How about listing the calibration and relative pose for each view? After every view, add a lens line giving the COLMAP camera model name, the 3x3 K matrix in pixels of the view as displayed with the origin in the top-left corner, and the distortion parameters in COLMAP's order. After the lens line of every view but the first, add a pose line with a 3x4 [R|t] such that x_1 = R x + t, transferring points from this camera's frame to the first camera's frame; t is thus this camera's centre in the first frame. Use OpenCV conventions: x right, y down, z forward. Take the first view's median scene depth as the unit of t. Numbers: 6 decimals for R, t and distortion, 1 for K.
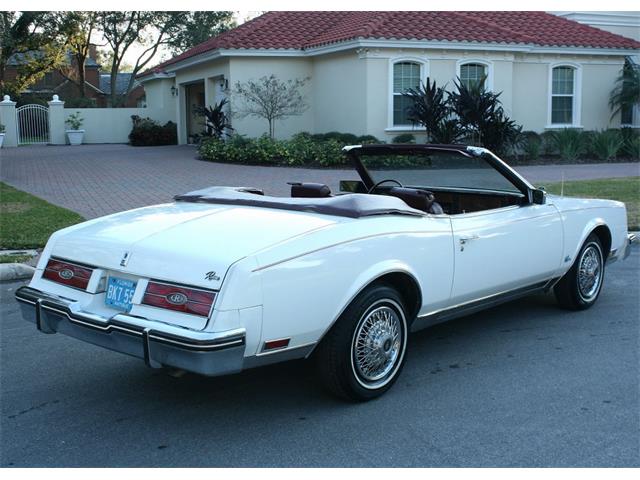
lens RADIAL K [[813.9, 0, 331.8], [0, 813.9, 221.9], [0, 0, 1]] dist [-0.074707, 0.000000]
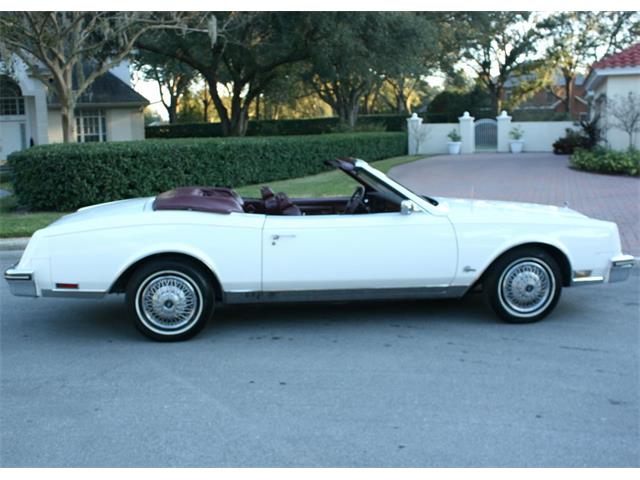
lens RADIAL K [[688.8, 0, 315.2], [0, 688.8, 240.3], [0, 0, 1]] dist [-0.117415, 0.000000]
pose [[0.747728, 0.091731, -0.657638, 0.721804], [-0.068992, 0.995784, 0.060454, -0.031098], [0.660411, 0.000169, 0.750904, 0.209815]]
